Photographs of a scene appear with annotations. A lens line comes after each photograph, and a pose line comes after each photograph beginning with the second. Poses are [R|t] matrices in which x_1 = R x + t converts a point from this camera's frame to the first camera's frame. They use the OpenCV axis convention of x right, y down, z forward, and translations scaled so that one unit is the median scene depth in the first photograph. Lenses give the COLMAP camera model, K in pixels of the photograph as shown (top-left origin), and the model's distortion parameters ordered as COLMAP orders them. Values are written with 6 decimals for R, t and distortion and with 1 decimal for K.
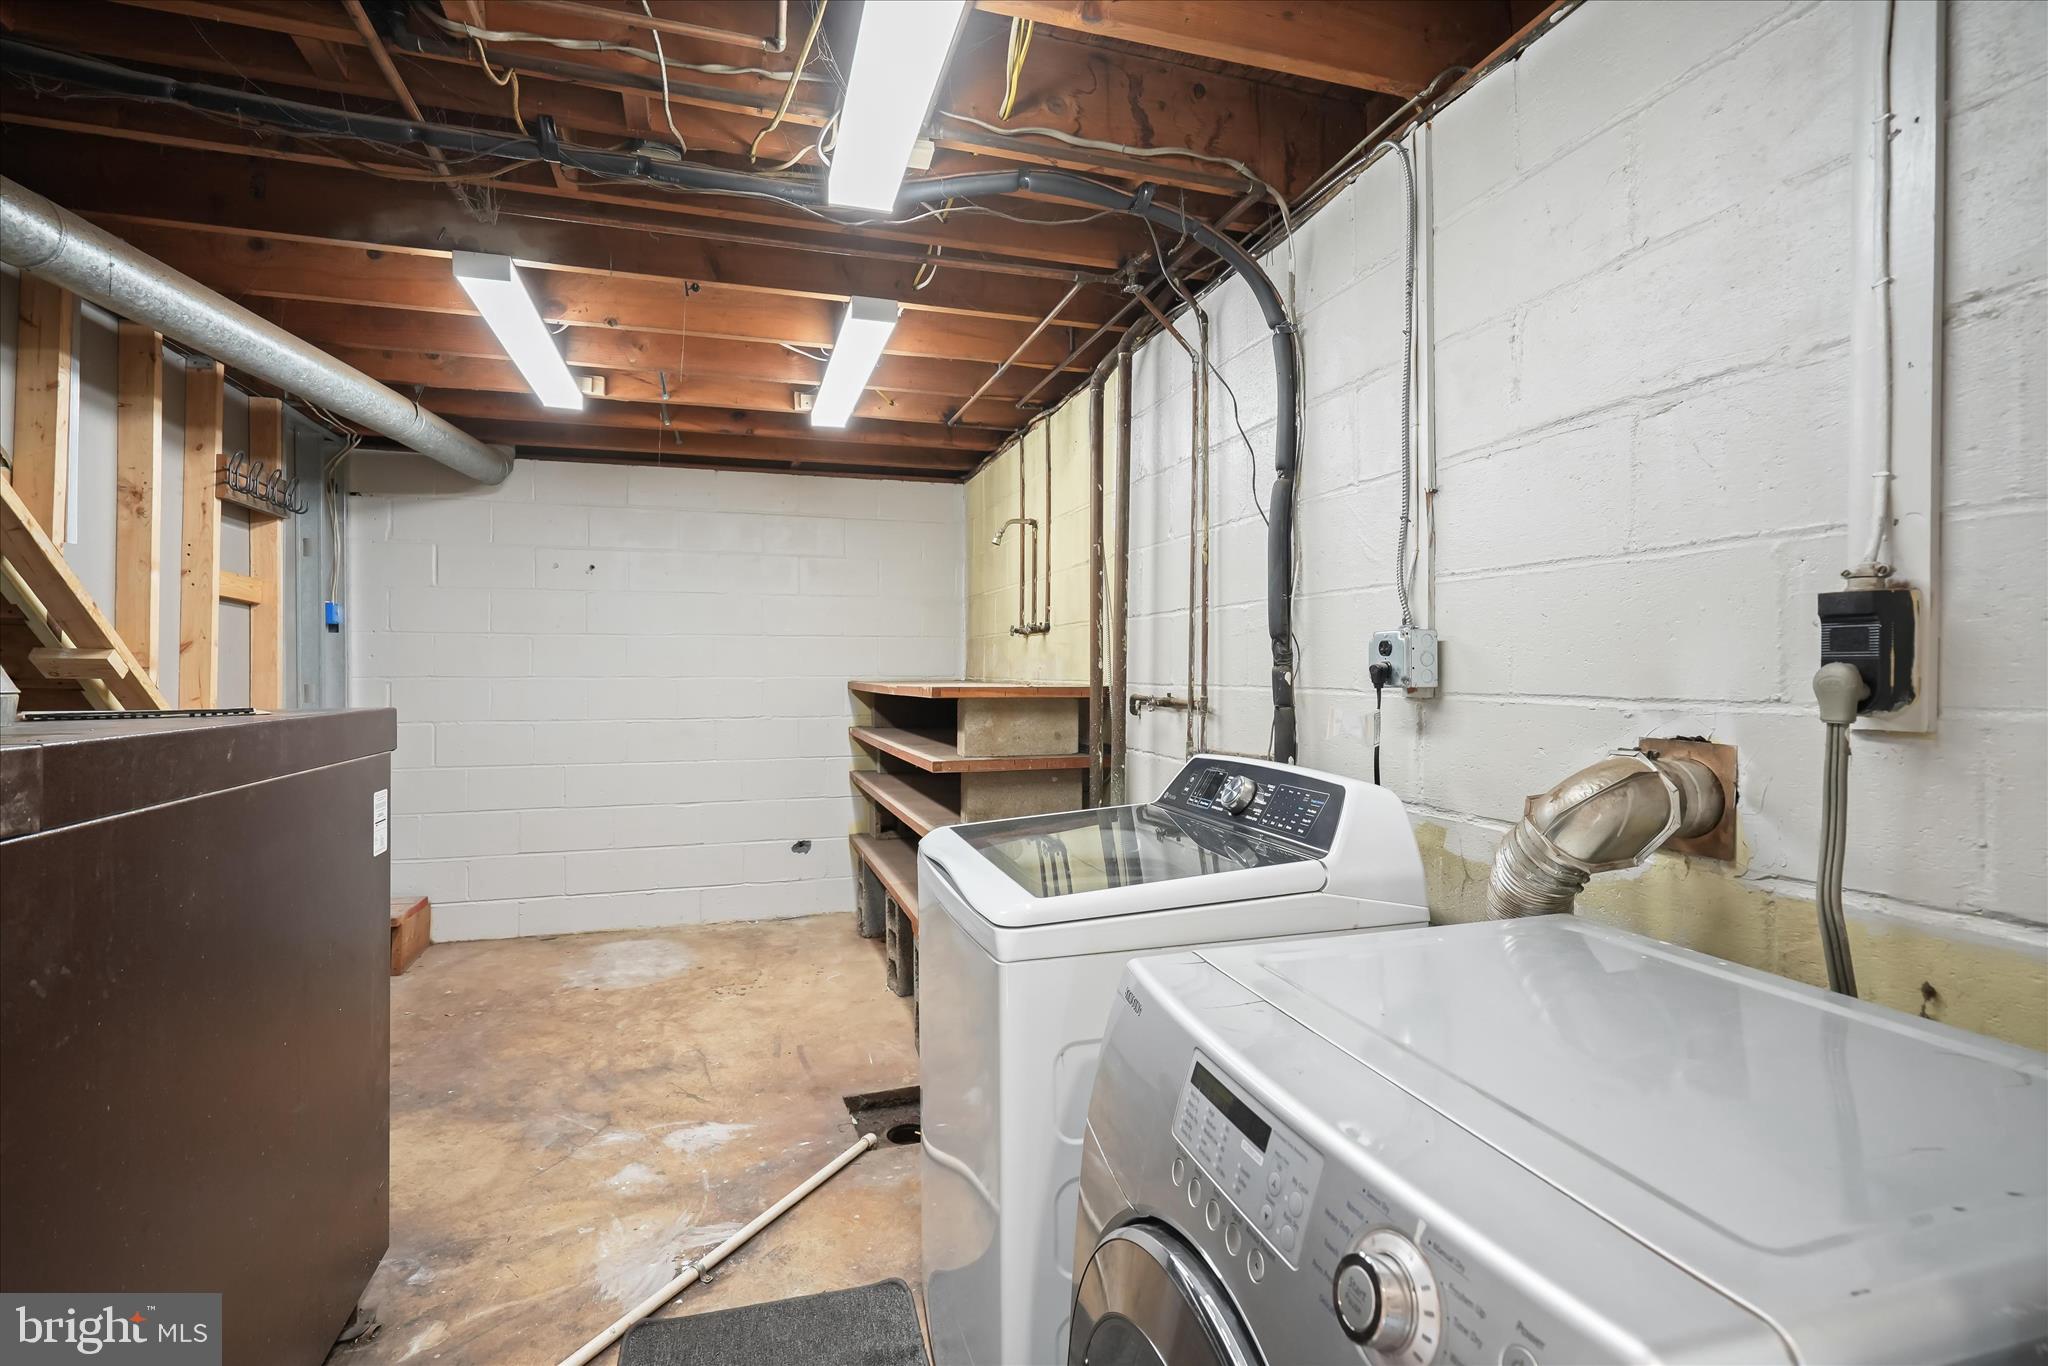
lens RADIAL K [[925.0, 0, 1016.2], [0, 925.0, 682.9], [0, 0, 1]] dist [-0.003980, -0.000239]
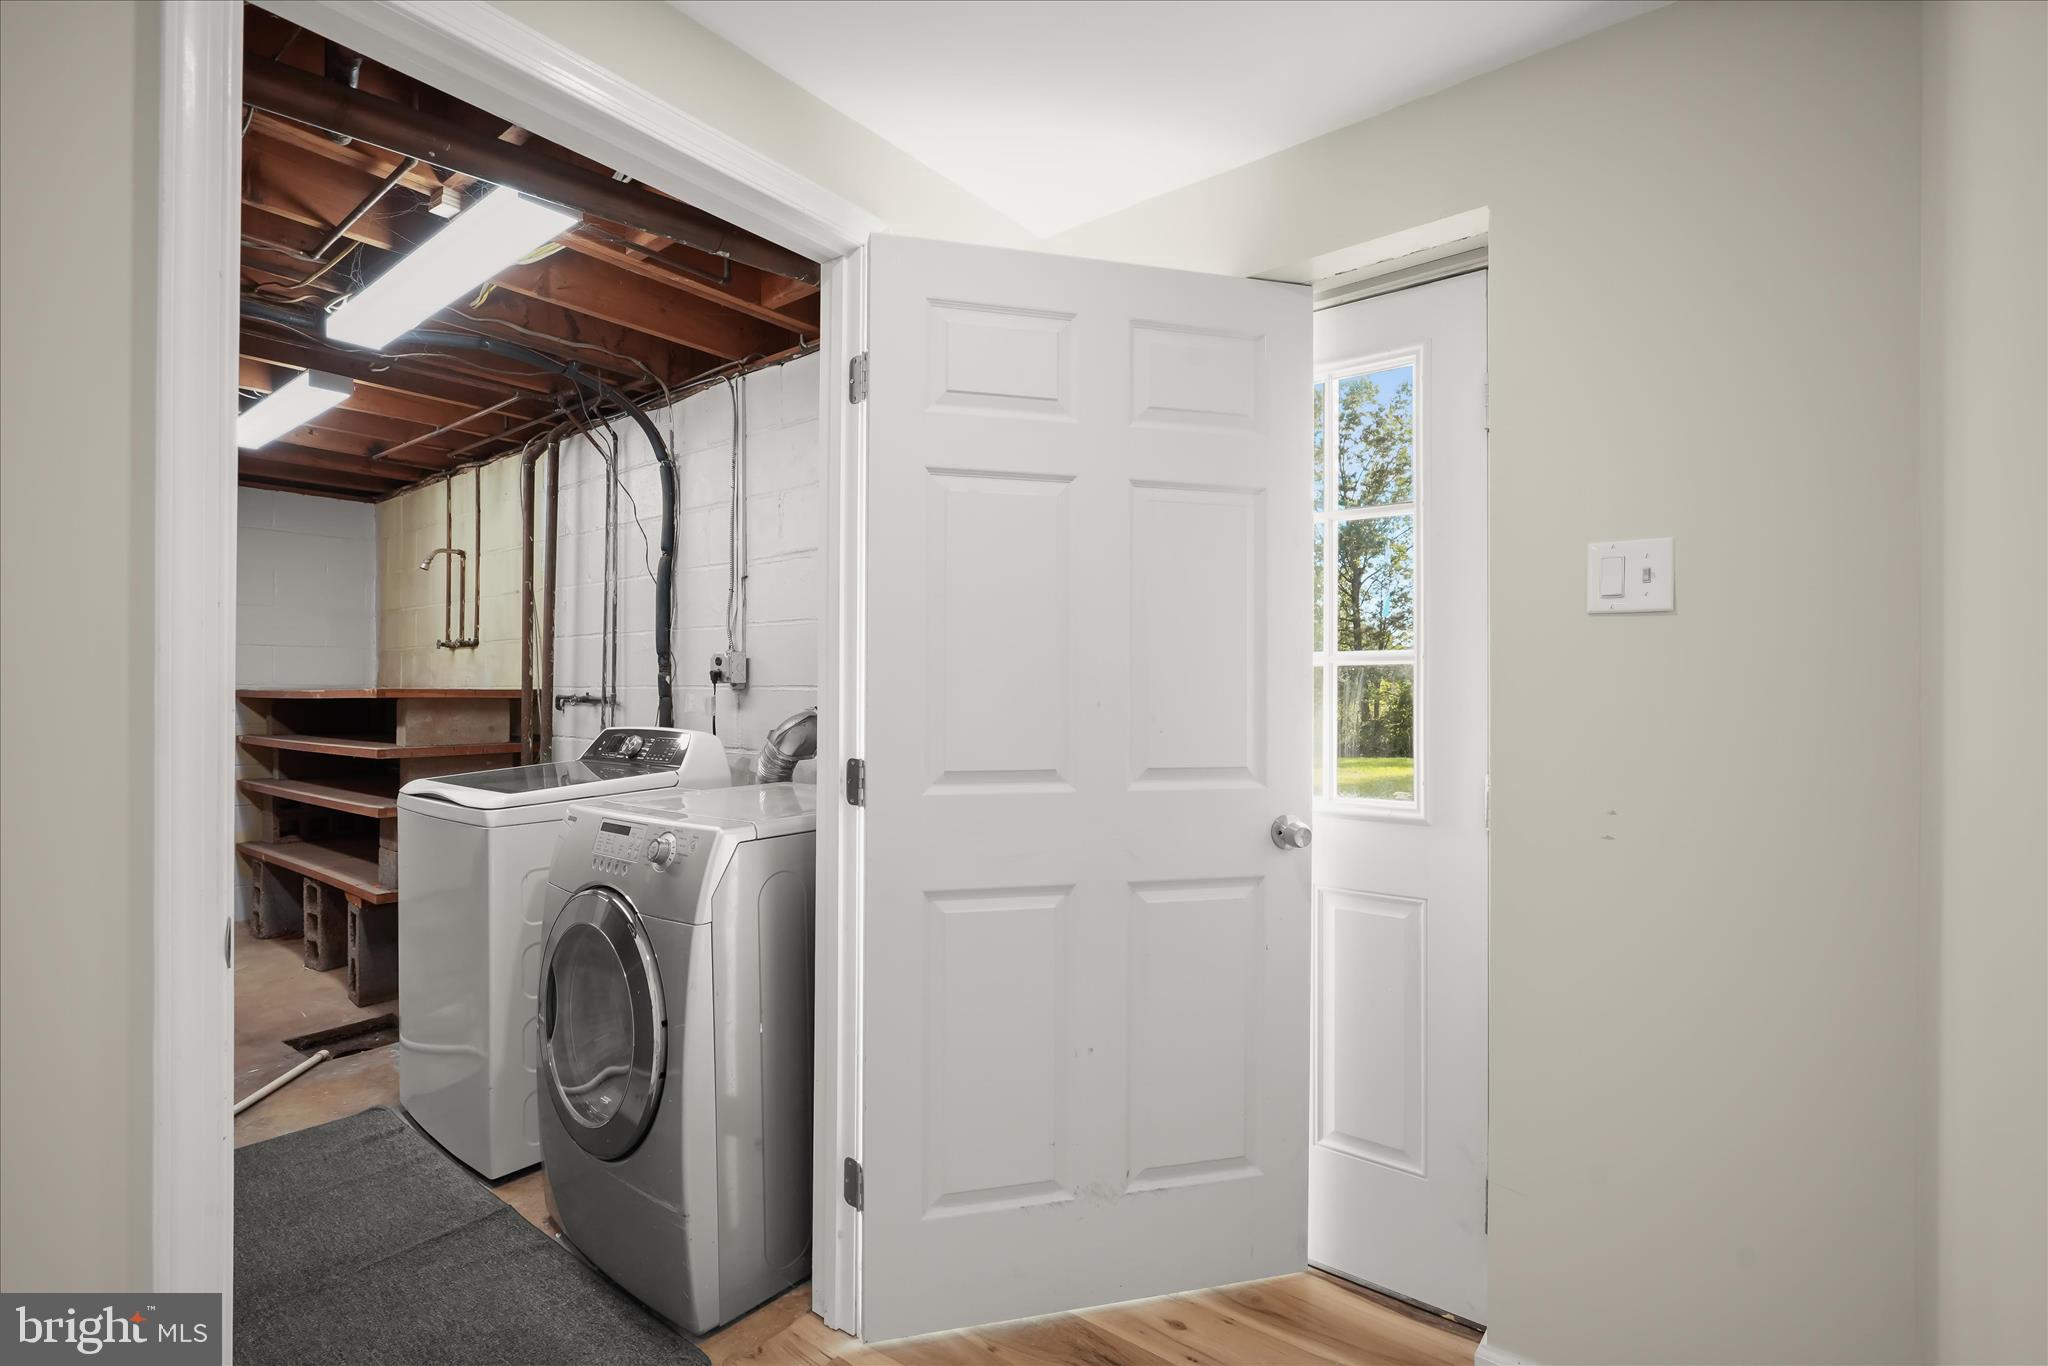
lens RADIAL K [[925.0, 0, 1016.2], [0, 925.0, 682.9], [0, 0, 1]] dist [-0.003980, -0.000239]
pose [[0.824036, 0.007116, 0.566493, -0.113129], [0.005828, 0.999762, -0.021035, 0.035635], [-0.566508, 0.020635, 0.823798, -0.636590]]
